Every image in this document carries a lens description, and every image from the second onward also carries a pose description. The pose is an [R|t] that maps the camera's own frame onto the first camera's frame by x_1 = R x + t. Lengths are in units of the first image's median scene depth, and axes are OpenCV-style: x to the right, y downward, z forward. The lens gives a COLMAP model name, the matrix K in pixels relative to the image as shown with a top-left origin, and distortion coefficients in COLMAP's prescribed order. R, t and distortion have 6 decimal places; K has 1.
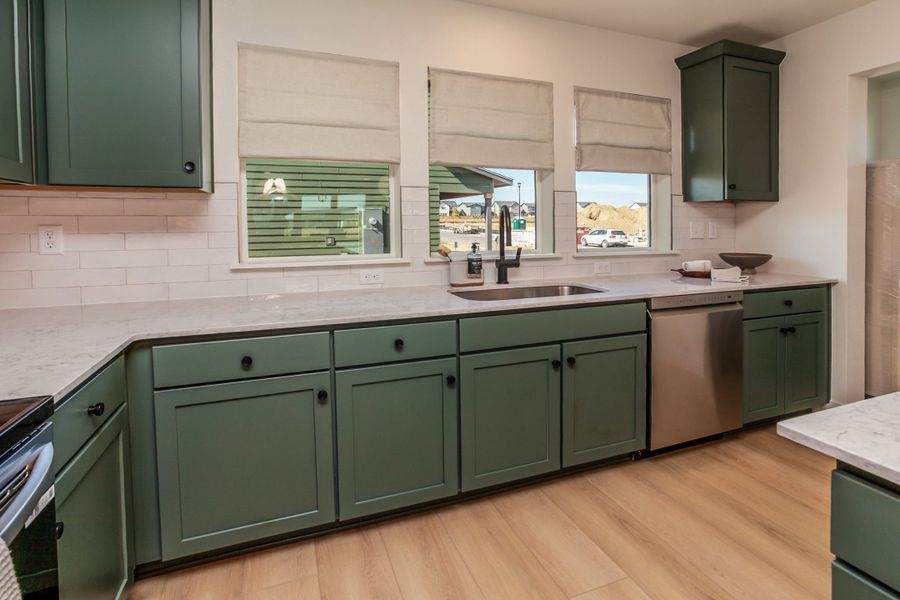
lens RADIAL K [[468.7, 0, 468.1], [0, 468.7, 242.0], [0, 0, 1]] dist [-0.048042, 0.022767]
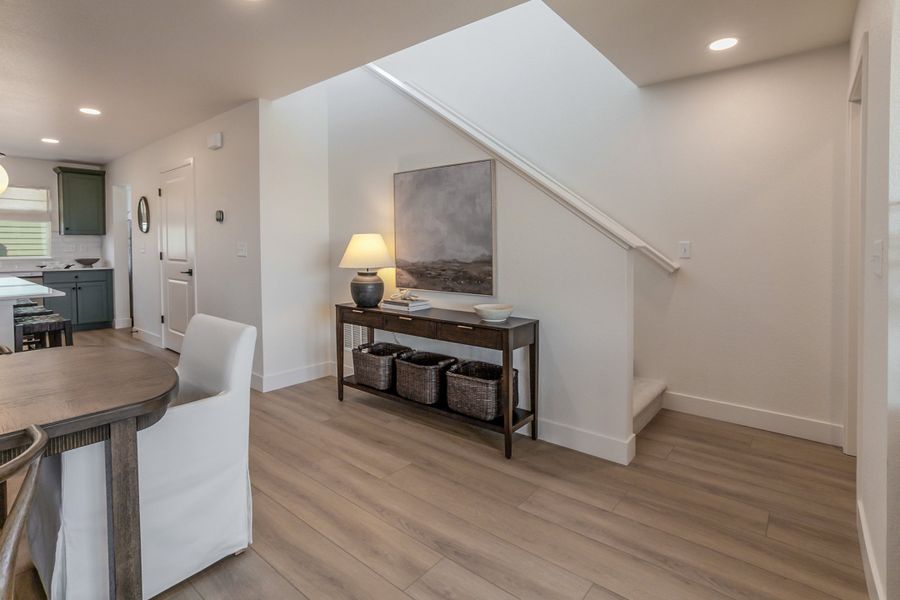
lens RADIAL K [[468.7, 0, 468.1], [0, 468.7, 242.0], [0, 0, 1]] dist [-0.048042, 0.022767]
pose [[0.876576, 0.002356, 0.481258, 1.398855], [0.024020, 0.998528, -0.048639, 0.116571], [-0.480664, 0.054195, 0.875228, -2.271168]]
